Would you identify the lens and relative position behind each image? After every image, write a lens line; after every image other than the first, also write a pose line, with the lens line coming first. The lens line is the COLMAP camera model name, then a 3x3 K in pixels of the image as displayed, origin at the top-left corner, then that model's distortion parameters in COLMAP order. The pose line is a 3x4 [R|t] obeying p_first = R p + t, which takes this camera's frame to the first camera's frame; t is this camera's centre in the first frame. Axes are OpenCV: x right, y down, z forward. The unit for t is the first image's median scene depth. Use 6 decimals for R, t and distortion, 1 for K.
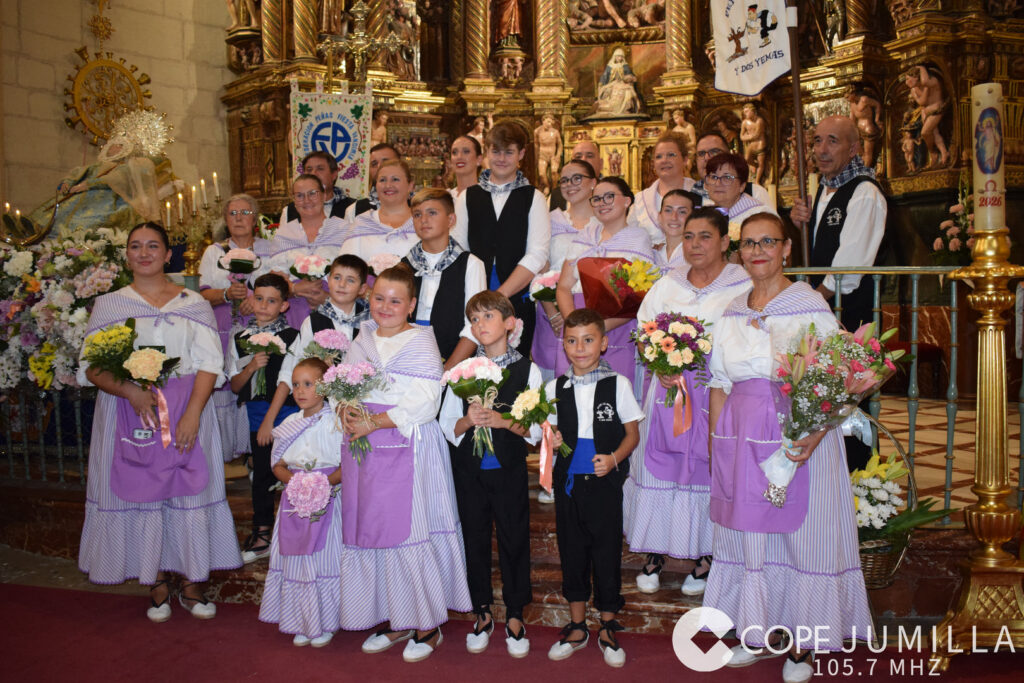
lens RADIAL K [[926.0, 0, 520.7], [0, 926.0, 347.0], [0, 0, 1]] dist [-0.090450, 0.014374]
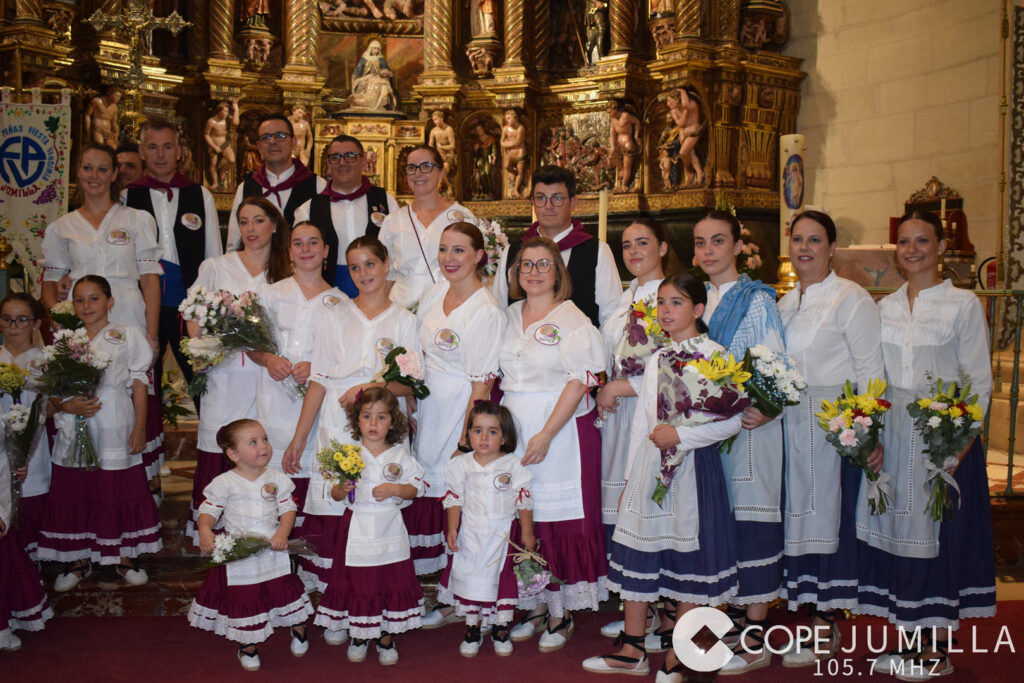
lens RADIAL K [[1061.1, 0, 526.0], [0, 1061.1, 346.9], [0, 0, 1]] dist [-0.071285, 0.000000]
pose [[0.946880, 0.011518, 0.321381, -0.094140], [-0.007156, 0.999866, -0.014752, 0.005598], [-0.321508, 0.011669, 0.946835, -0.077856]]
